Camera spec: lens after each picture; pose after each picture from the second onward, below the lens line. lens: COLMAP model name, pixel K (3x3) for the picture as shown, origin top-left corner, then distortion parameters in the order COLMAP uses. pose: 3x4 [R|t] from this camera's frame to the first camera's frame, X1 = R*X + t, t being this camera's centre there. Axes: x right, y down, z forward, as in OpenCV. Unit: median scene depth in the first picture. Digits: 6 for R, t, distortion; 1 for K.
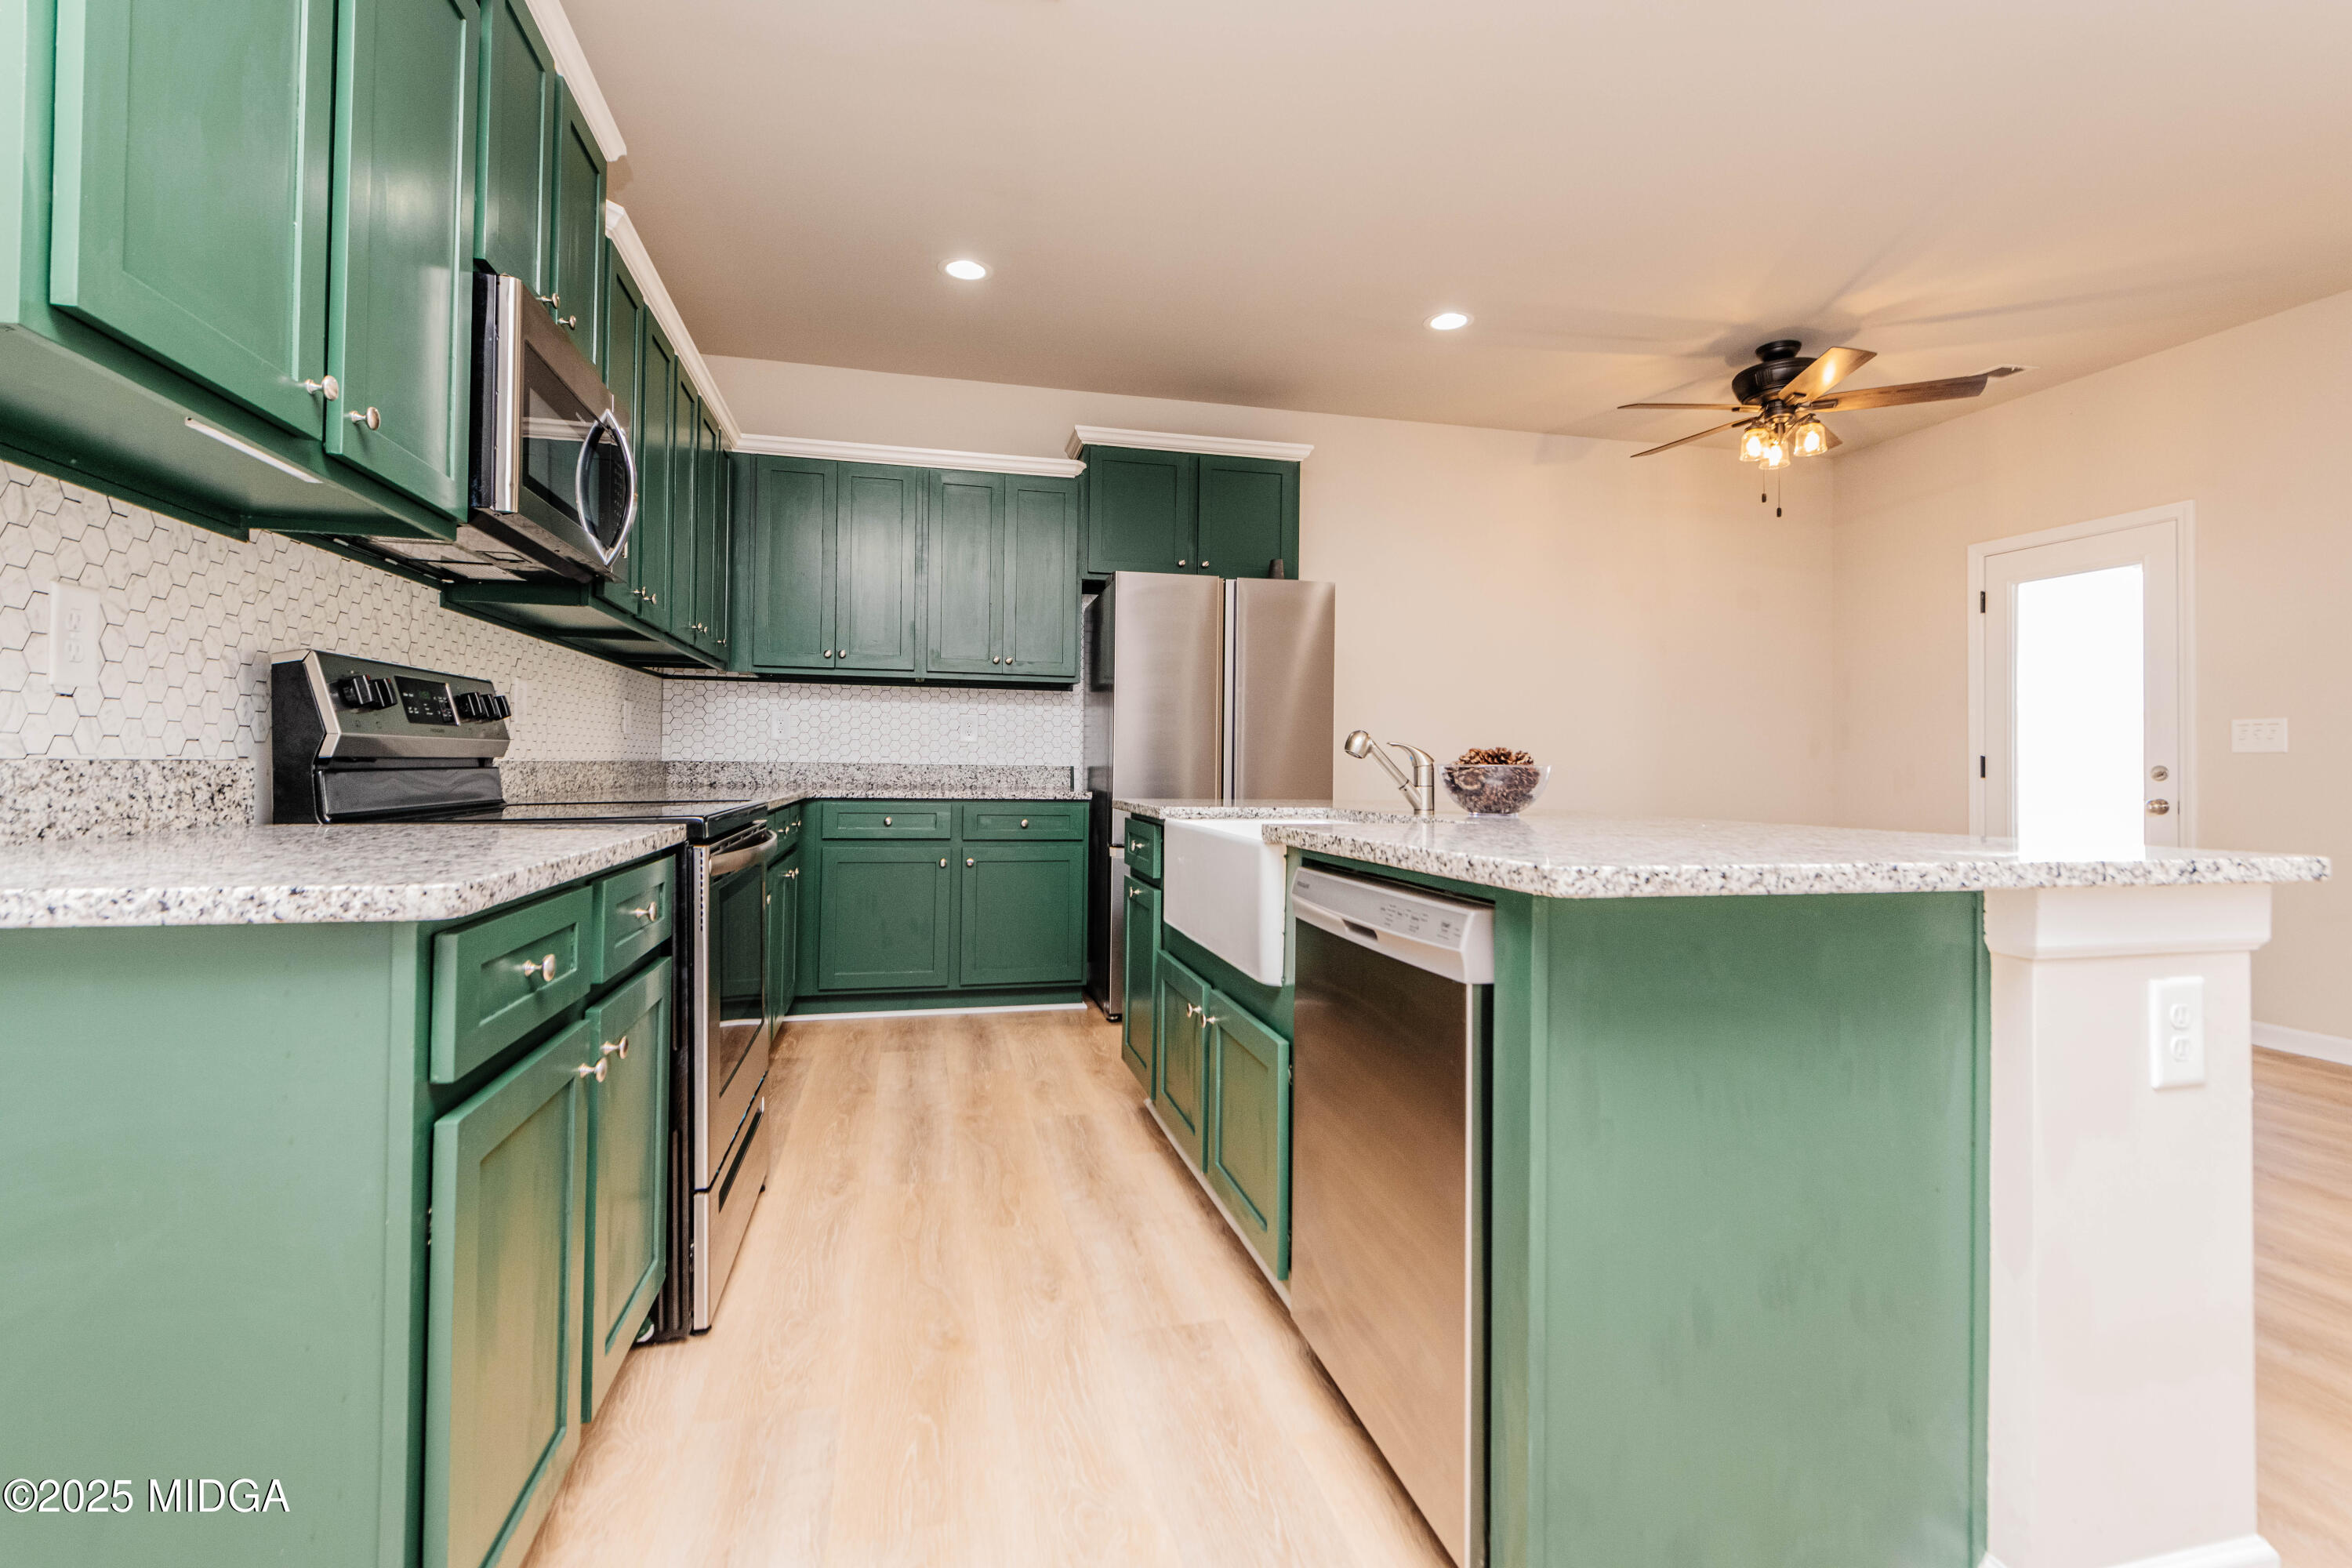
lens RADIAL K [[1111.4, 0, 1185.9], [0, 1111.4, 766.4], [0, 0, 1]] dist [0.000881, -0.000125]
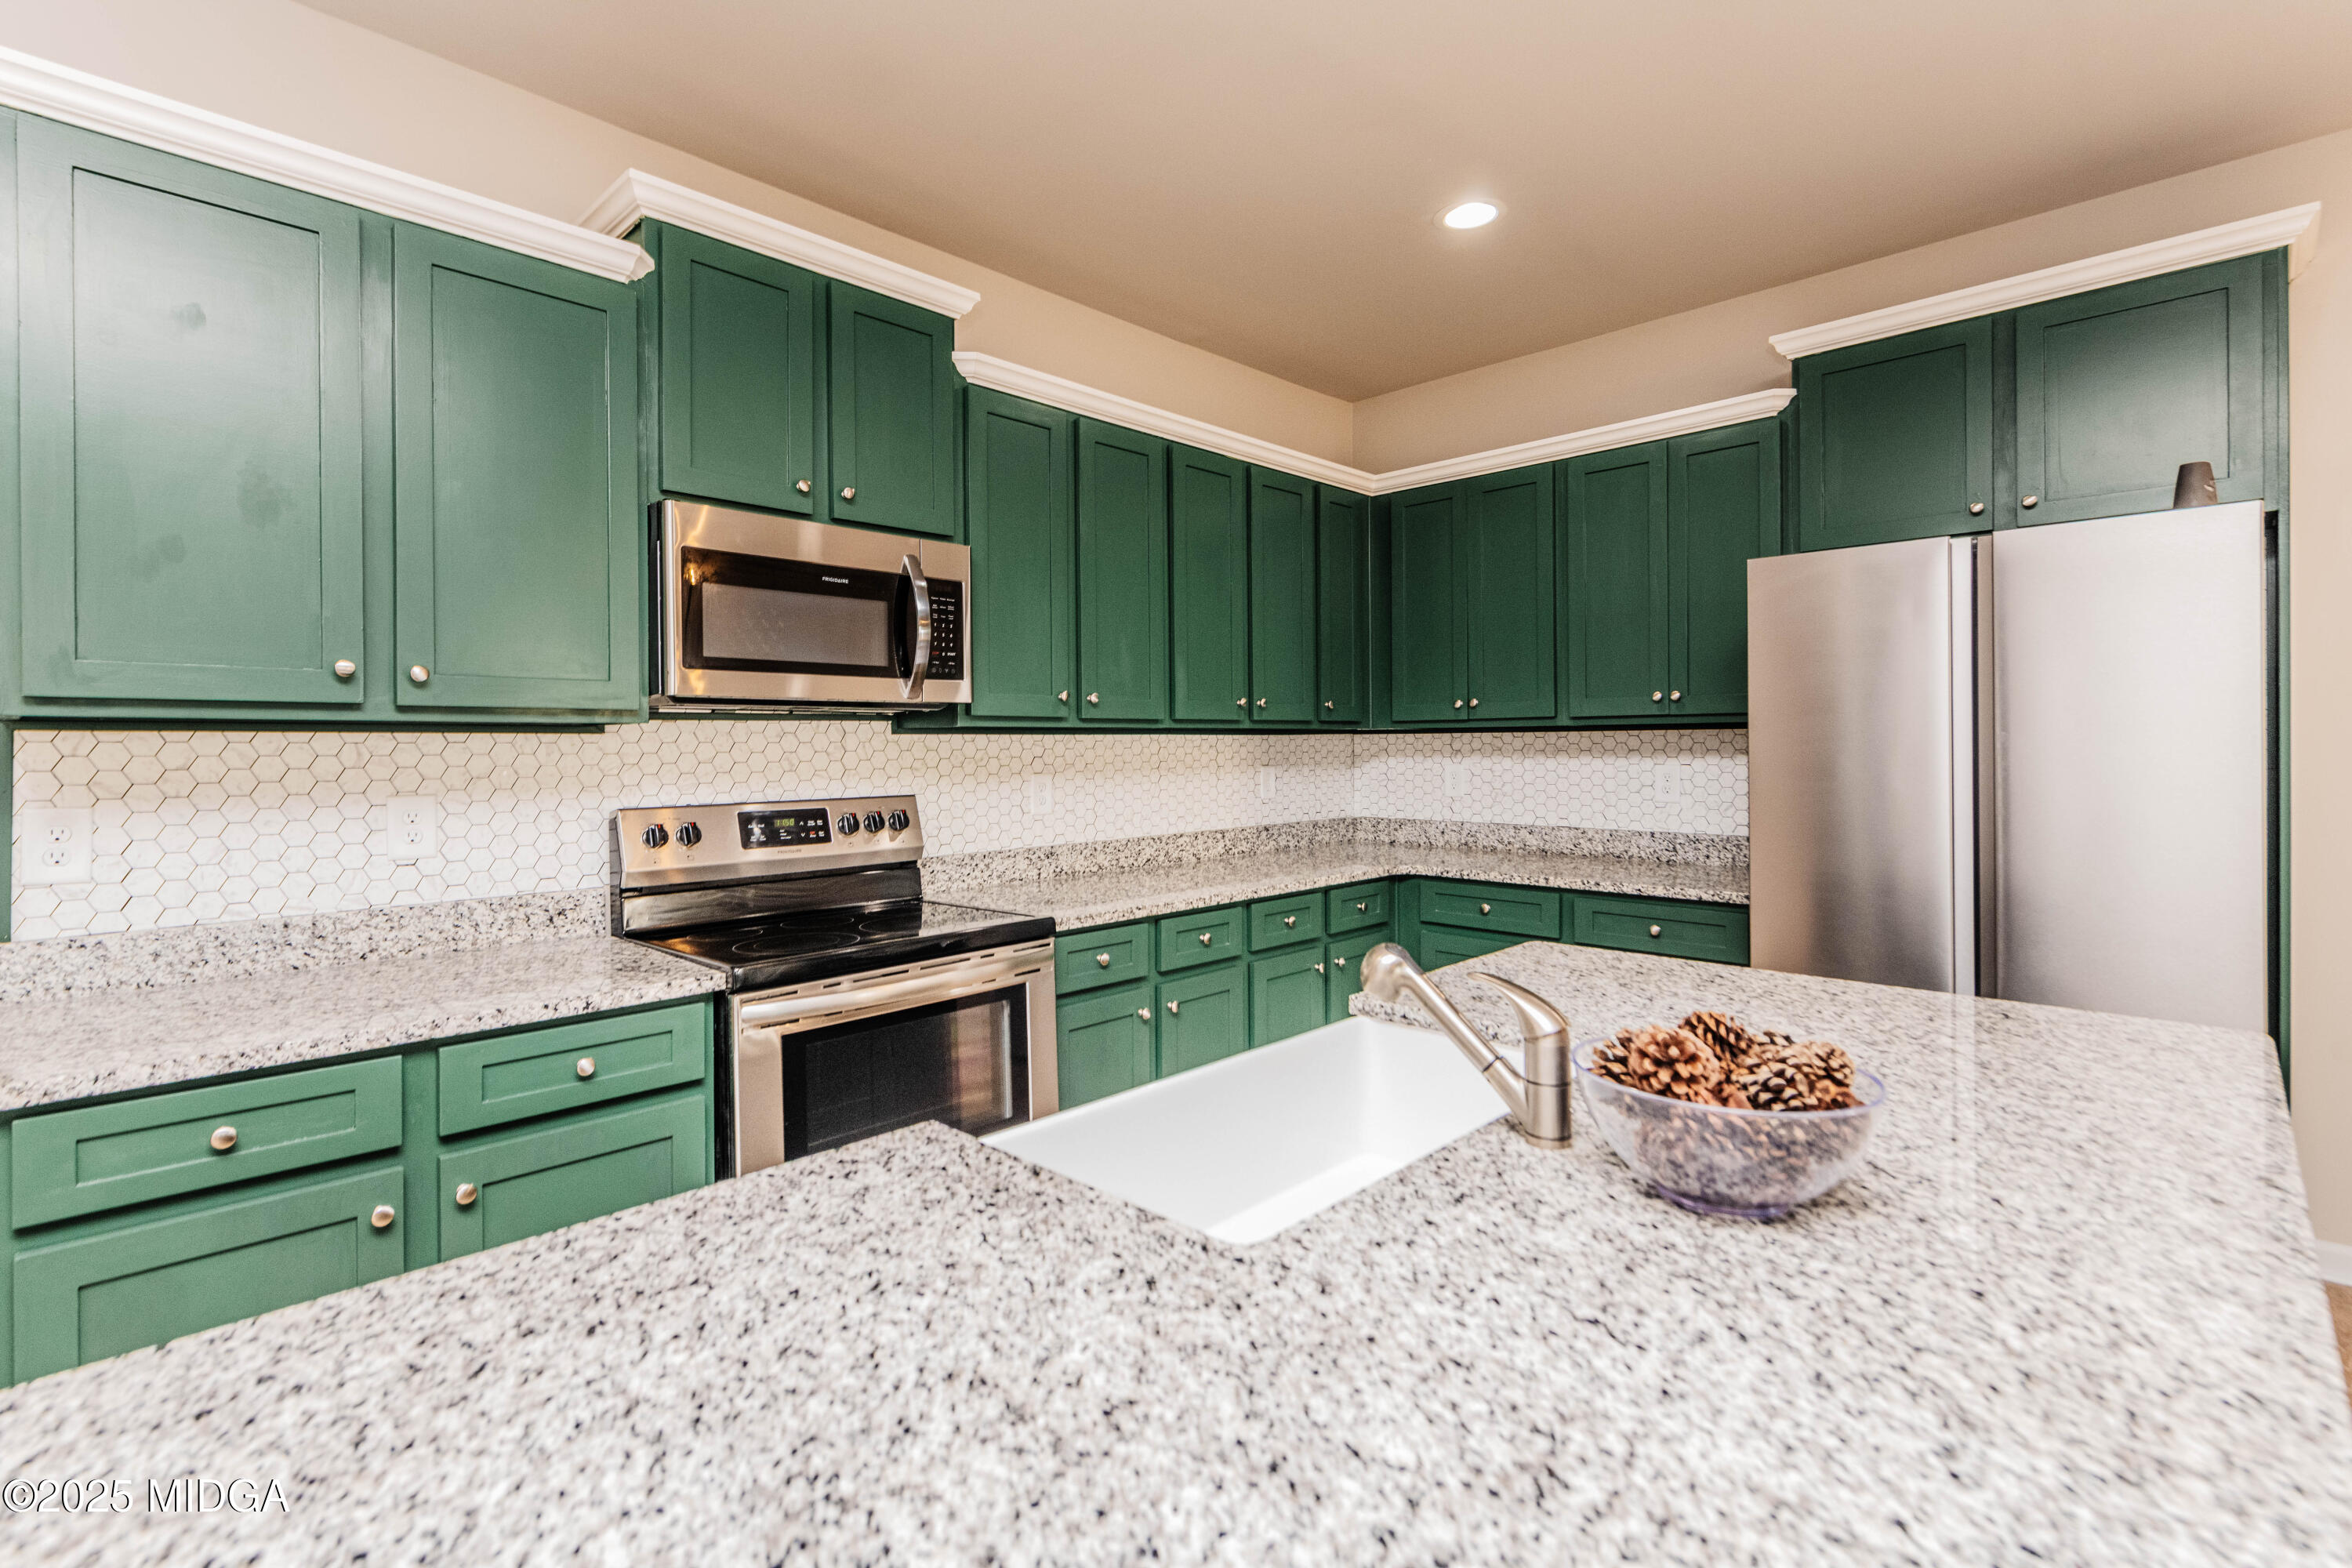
lens RADIAL K [[1097.4, 0, 1175.2], [0, 1097.4, 750.3], [0, 0, 1]] dist [0.000862, -0.000029]
pose [[0.514303, -0.010993, -0.857538, 0.318862], [0.017561, 0.999843, -0.002285, -0.071631], [0.857429, -0.013884, 0.514415, 0.395444]]
